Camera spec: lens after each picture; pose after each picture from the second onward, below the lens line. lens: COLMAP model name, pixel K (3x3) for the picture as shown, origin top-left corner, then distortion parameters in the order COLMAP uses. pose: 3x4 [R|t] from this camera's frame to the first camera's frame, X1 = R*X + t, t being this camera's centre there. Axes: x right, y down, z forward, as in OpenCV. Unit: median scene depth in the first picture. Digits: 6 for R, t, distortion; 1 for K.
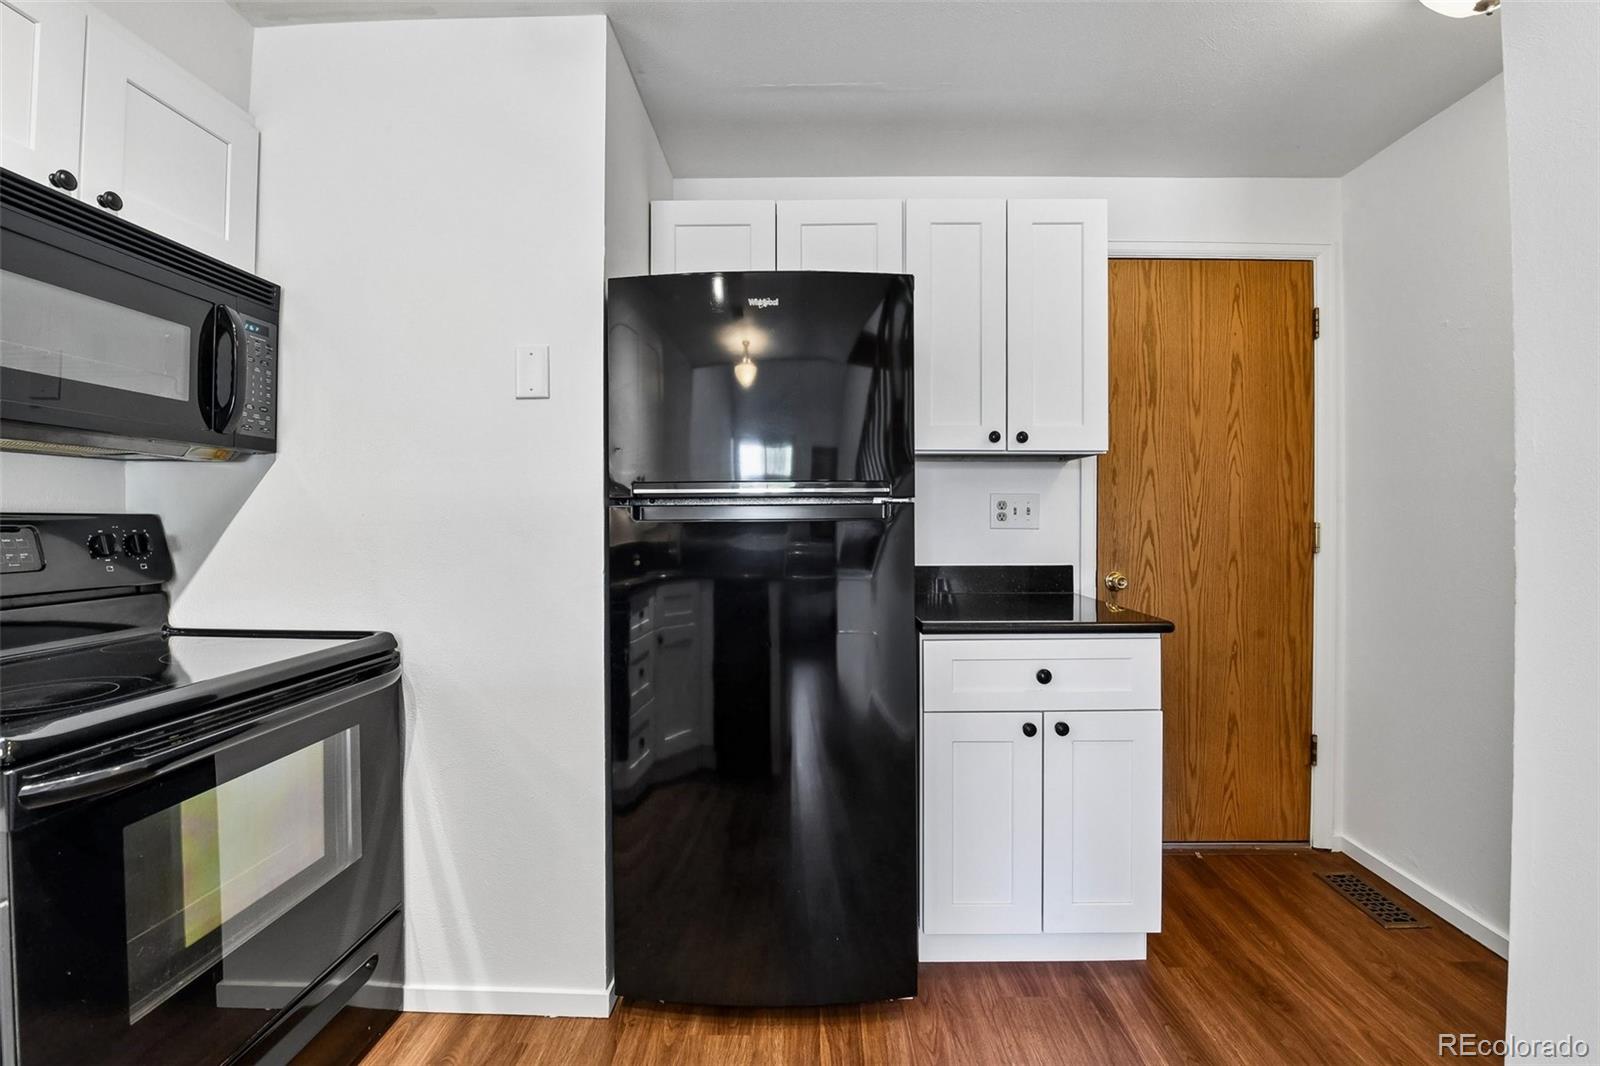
lens RADIAL K [[645.1, 0, 814.4], [0, 645.1, 520.3], [0, 0, 1]] dist [-0.016382, -0.002466]
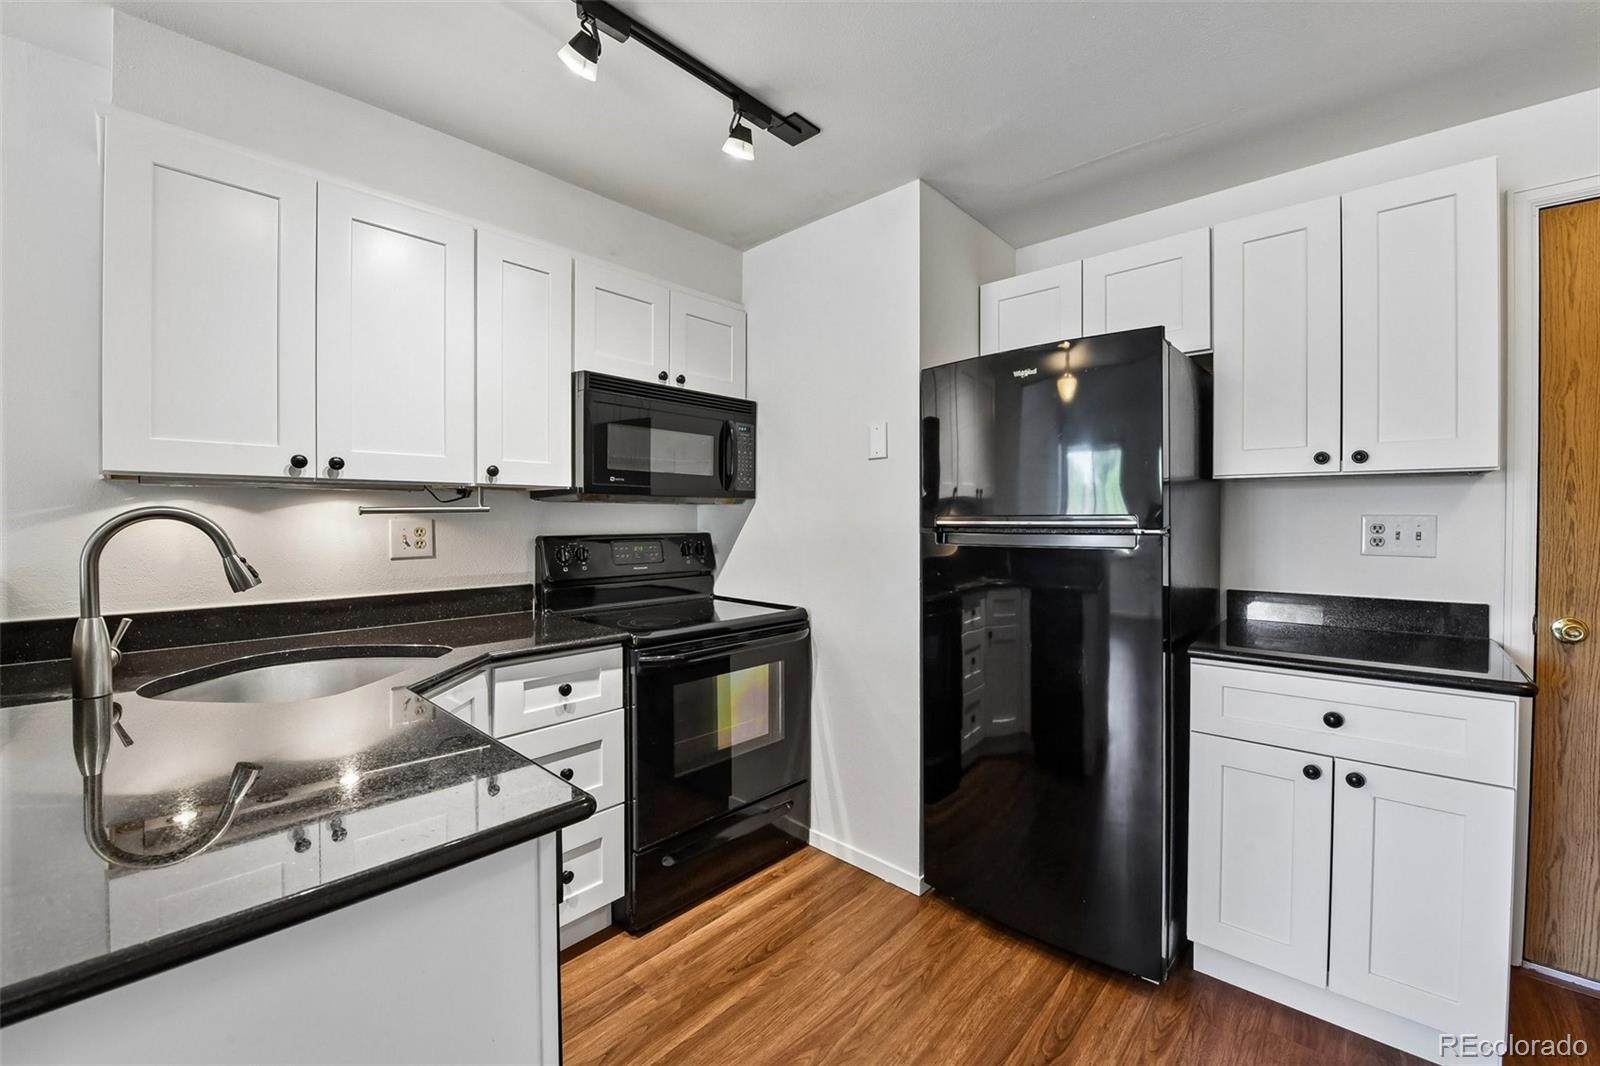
lens RADIAL K [[645.1, 0, 807.6], [0, 645.1, 522.2], [0, 0, 1]] dist [-0.016382, -0.002466]
pose [[0.748358, 0.006595, -0.663263, 0.417109], [-0.000553, 0.999956, 0.009318, -0.057211], [0.663295, -0.006606, 0.748329, -0.213911]]
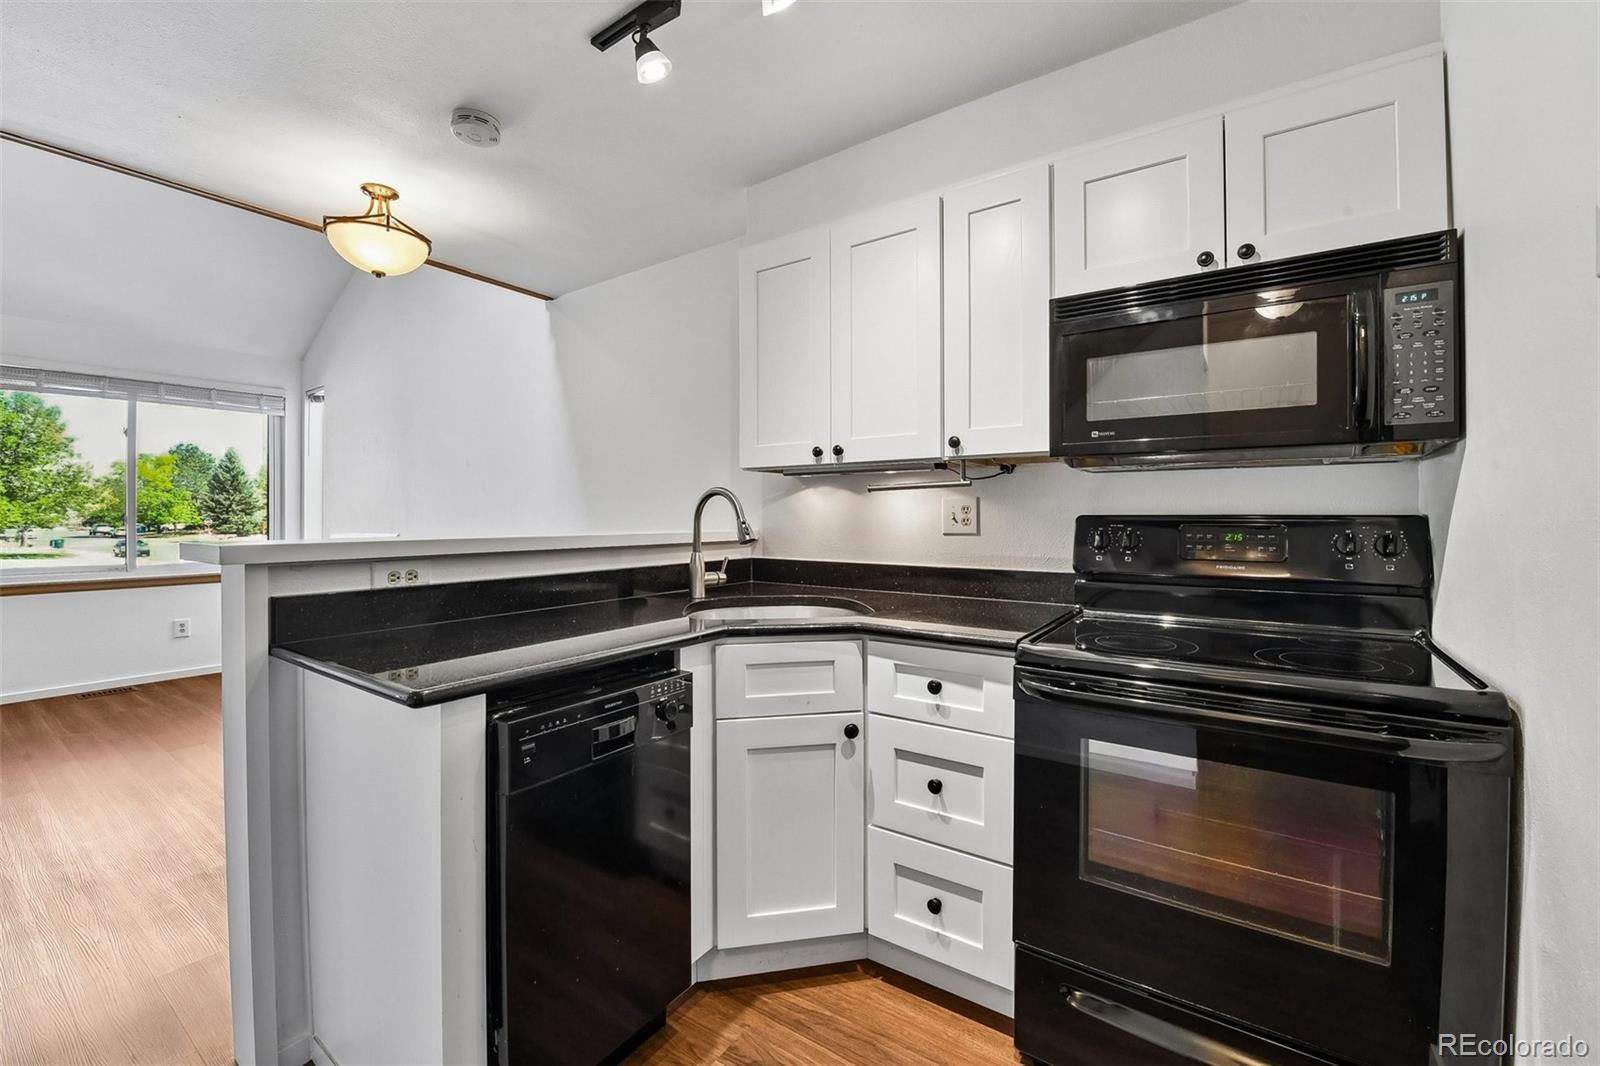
lens RADIAL K [[645.1, 0, 810.3], [0, 645.1, 519.3], [0, 0, 1]] dist [-0.016382, -0.002466]
pose [[-0.558250, 0.001463, -0.829672, 0.258306], [-0.000290, 0.999998, 0.001958, -0.005540], [0.829673, 0.001334, -0.558248, 0.752284]]
